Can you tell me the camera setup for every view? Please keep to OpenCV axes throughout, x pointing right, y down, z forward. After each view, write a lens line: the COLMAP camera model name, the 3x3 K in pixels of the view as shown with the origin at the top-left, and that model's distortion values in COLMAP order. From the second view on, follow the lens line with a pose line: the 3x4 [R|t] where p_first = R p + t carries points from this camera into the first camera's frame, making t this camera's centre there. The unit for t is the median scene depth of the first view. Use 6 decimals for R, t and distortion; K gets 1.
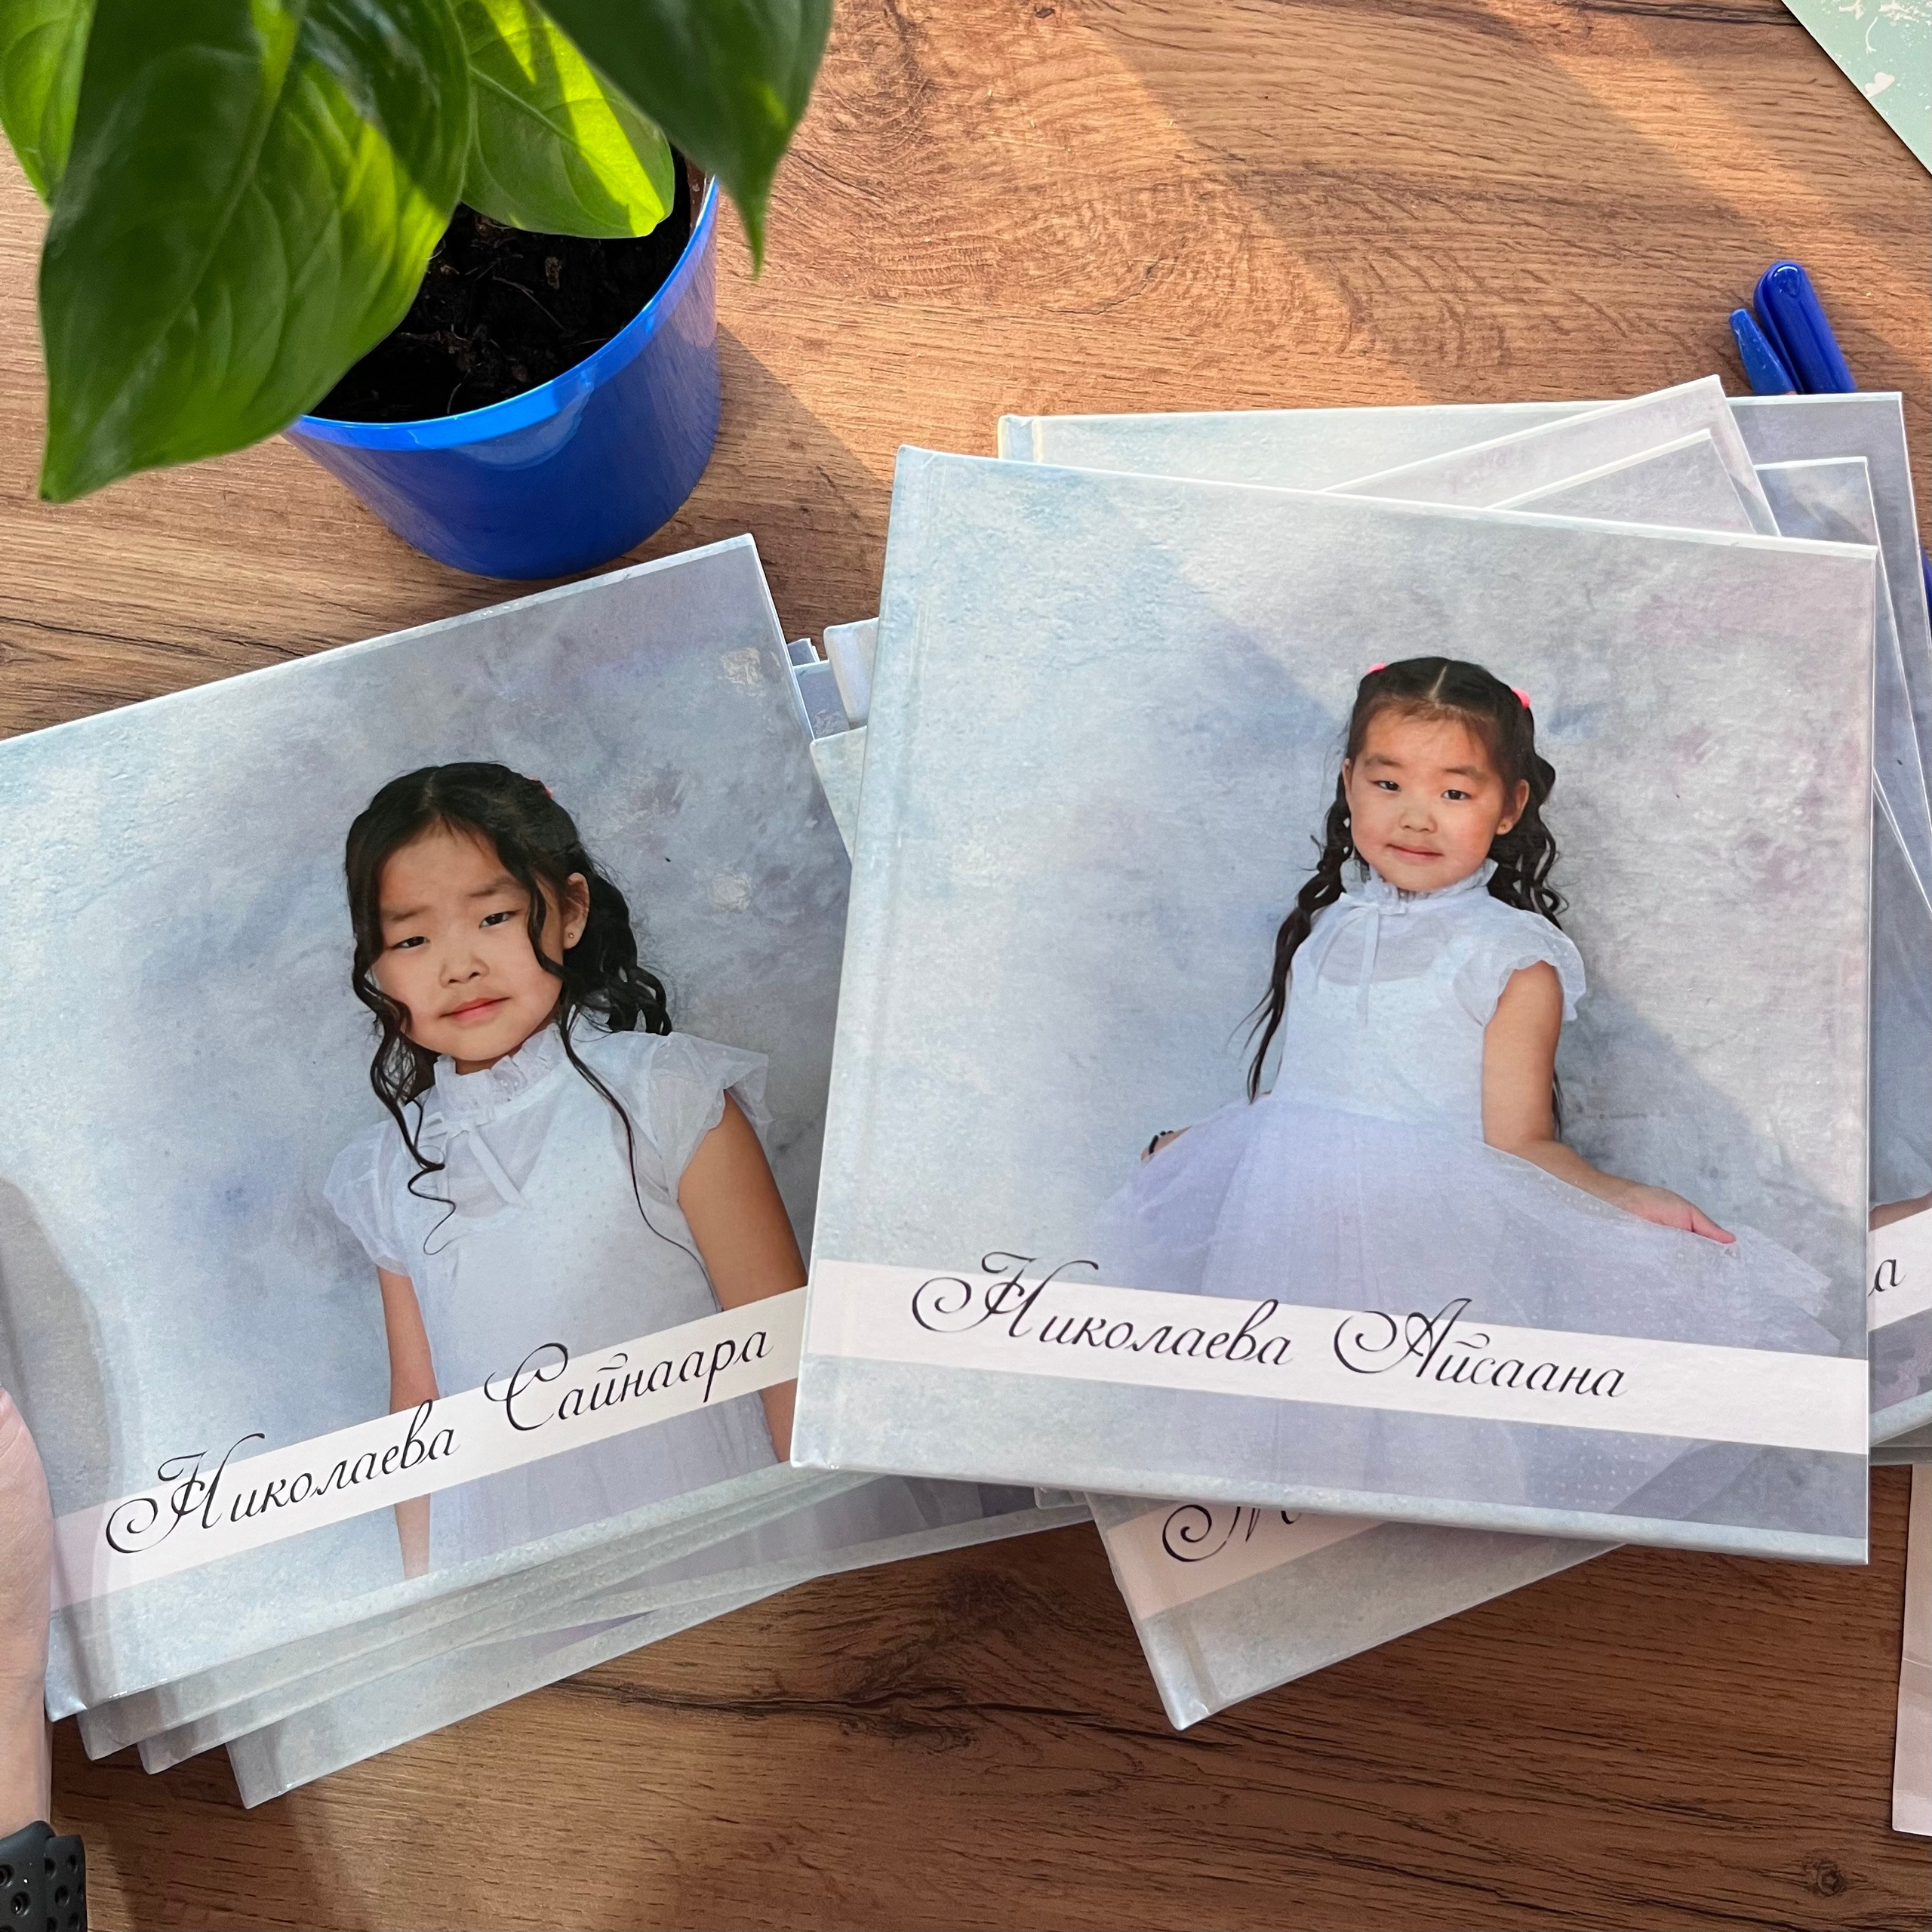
lens RADIAL K [[1974.7, 0, 969.8], [0, 1974.7, 958.7], [0, 0, 1]] dist [0.008831, 0.000000]
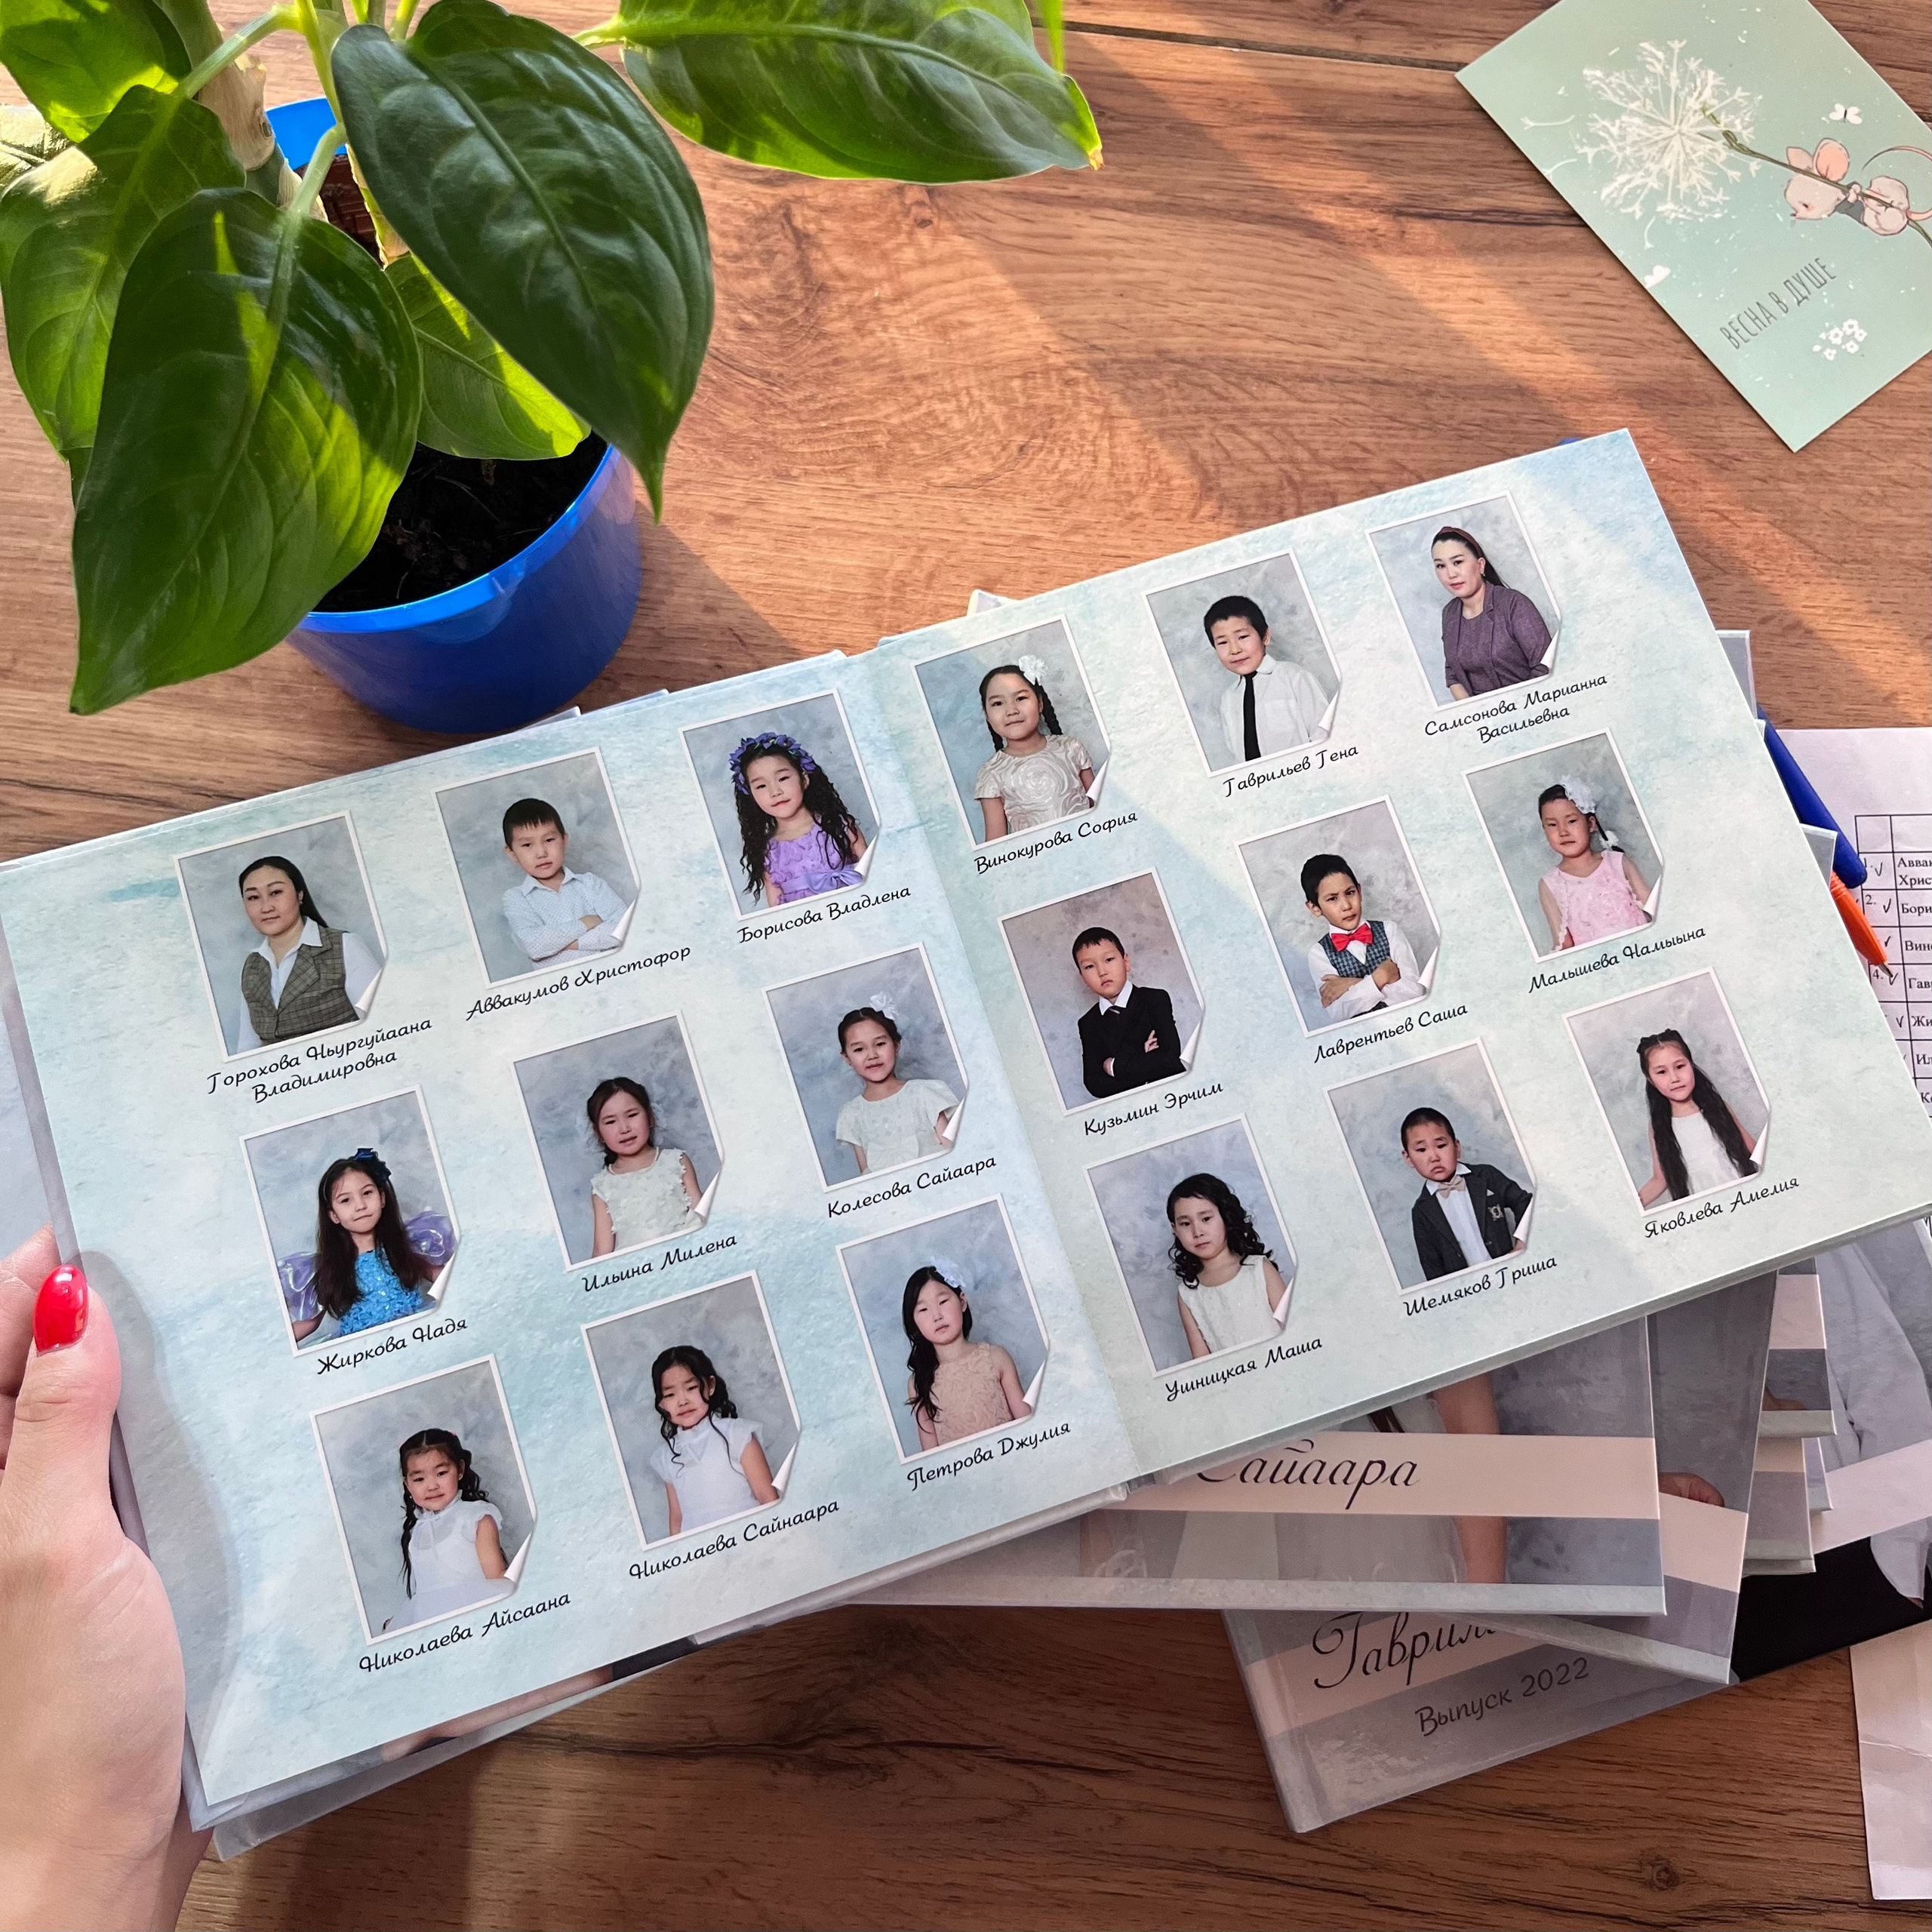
lens RADIAL K [[1974.7, 0, 970.0], [0, 1974.7, 961.0], [0, 0, 1]] dist [0.008831, 0.000000]
pose [[0.999291, -0.024098, 0.028911, 0.022237], [0.025468, 0.998522, -0.048008, -0.003552], [-0.027711, 0.048711, 0.998428, -0.109803]]
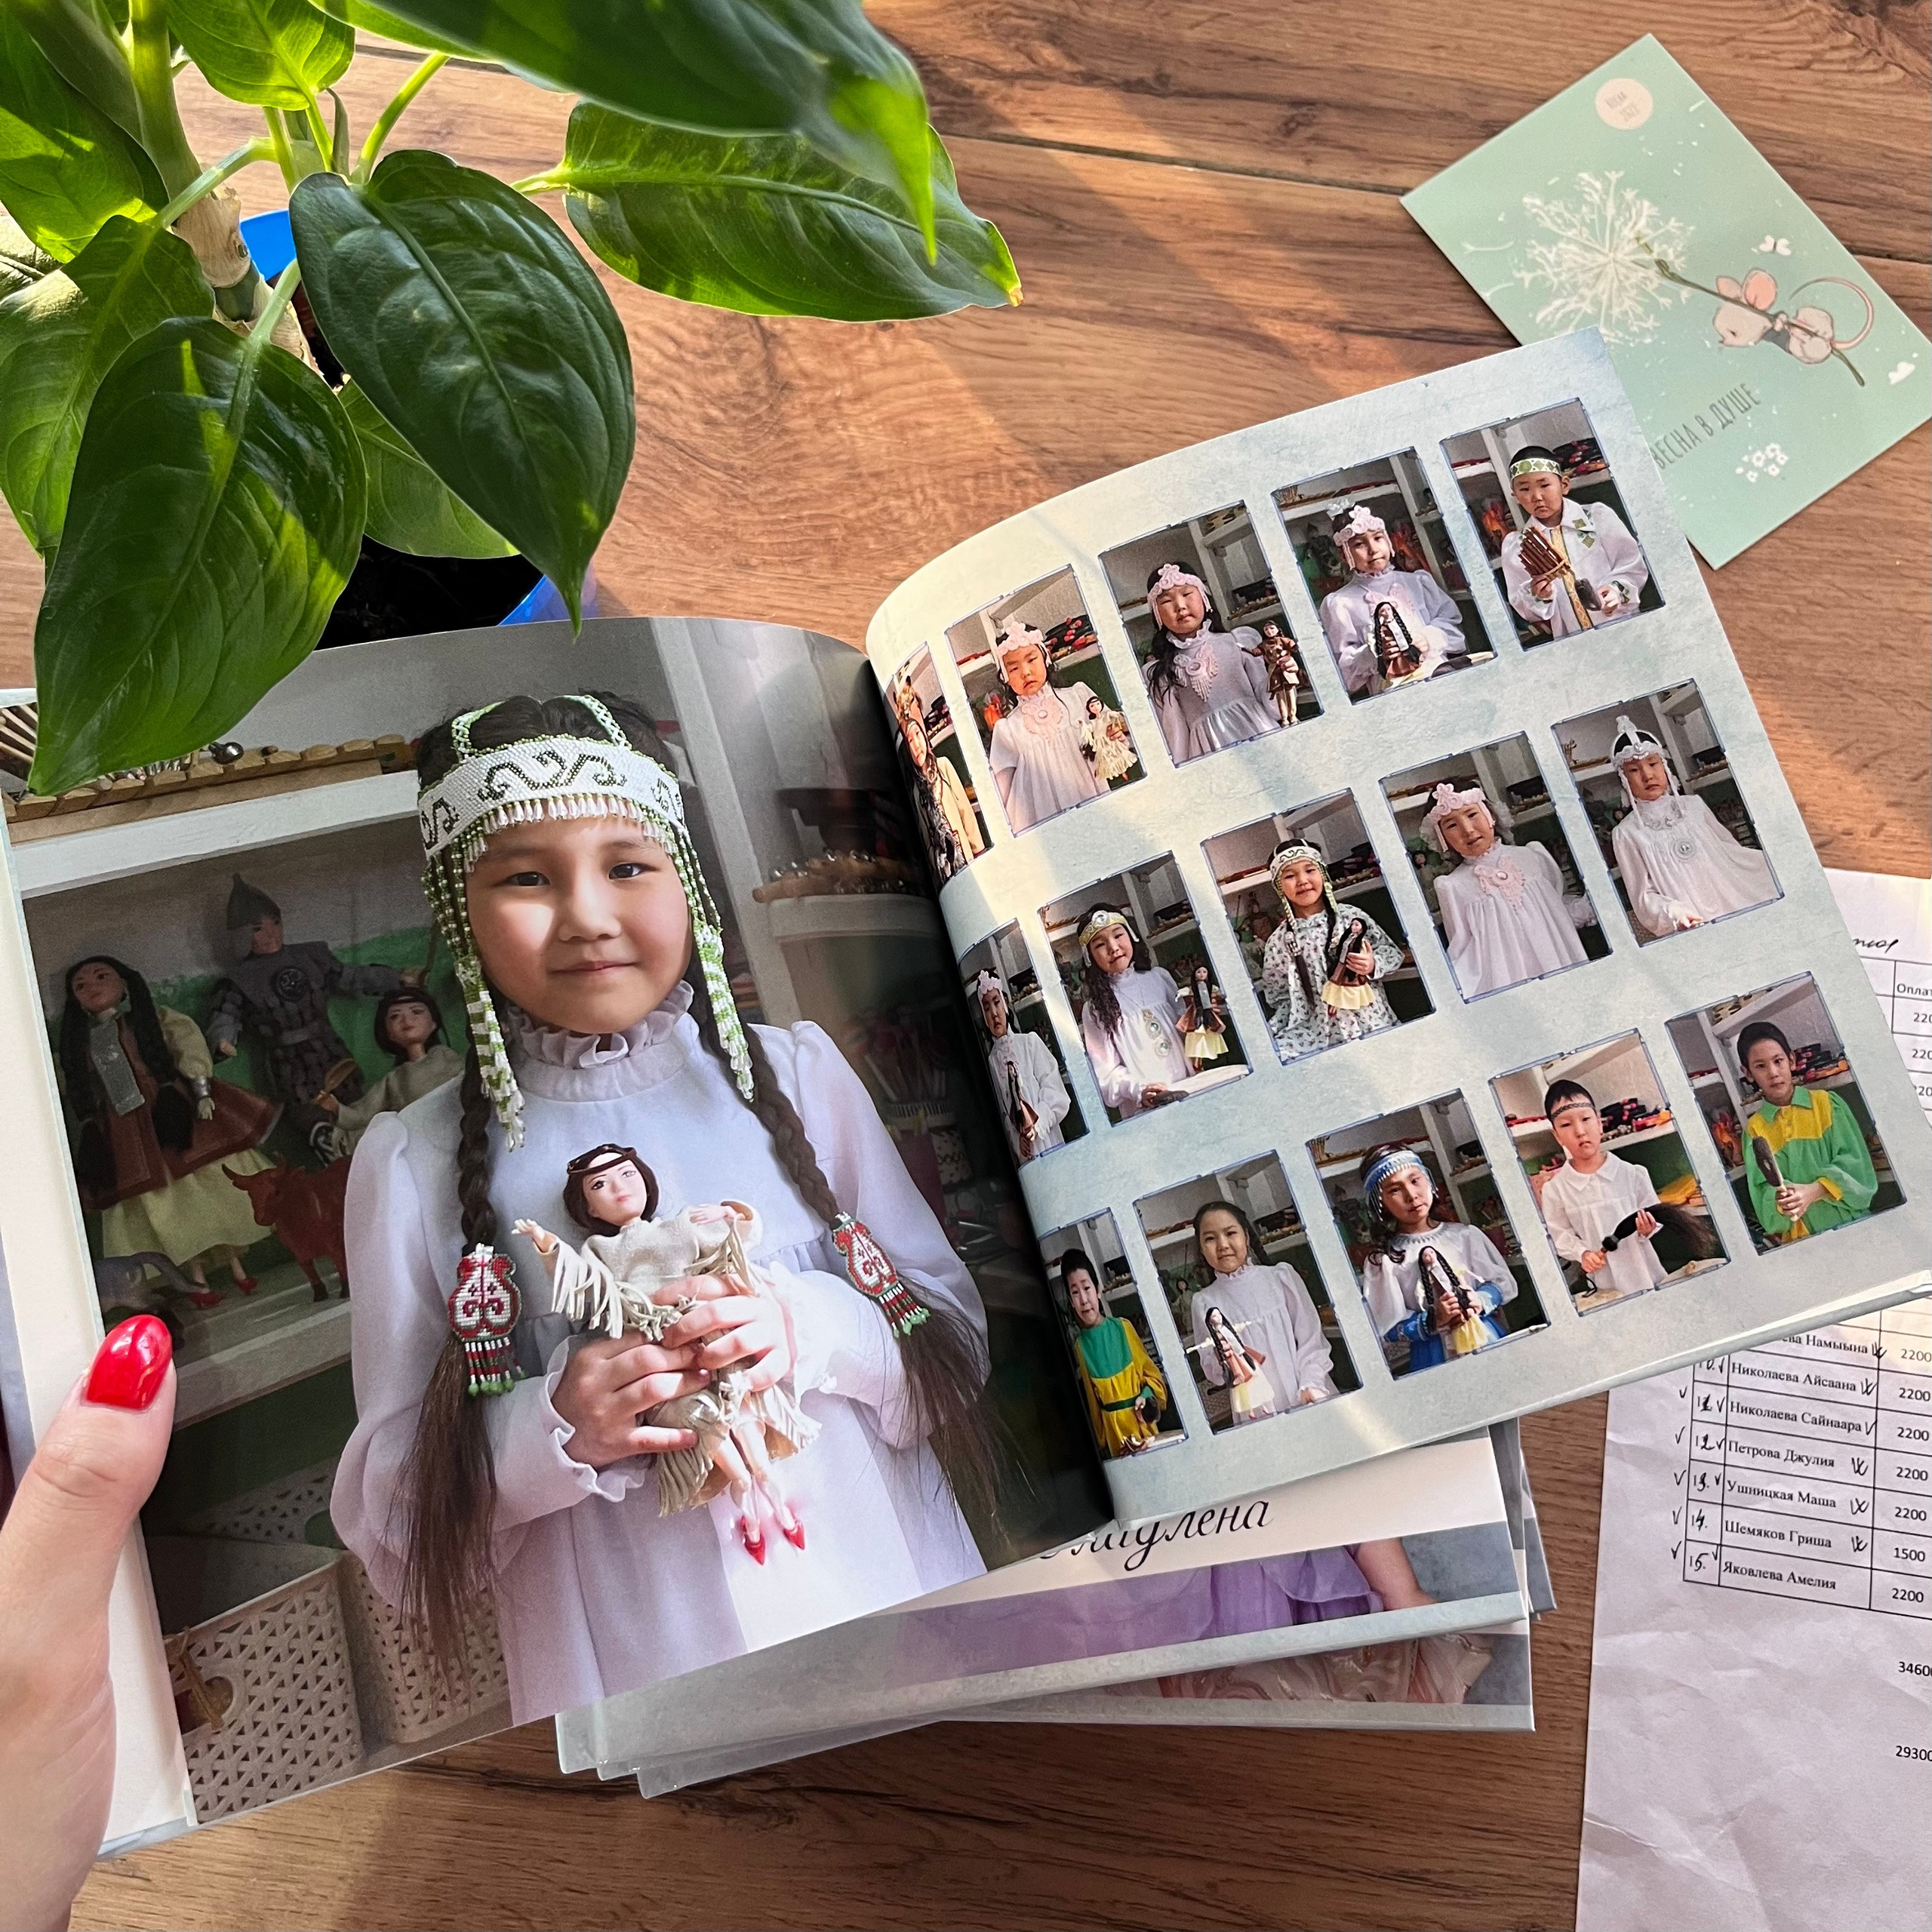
lens RADIAL K [[1974.7, 0, 951.4], [0, 1974.7, 979.7], [0, 0, 1]] dist [0.008831, 0.000000]
pose [[0.999779, 0.006887, 0.019843, 0.058280], [-0.005555, 0.997778, -0.066397, -0.012536], [-0.020256, 0.066272, 0.997596, -0.155988]]
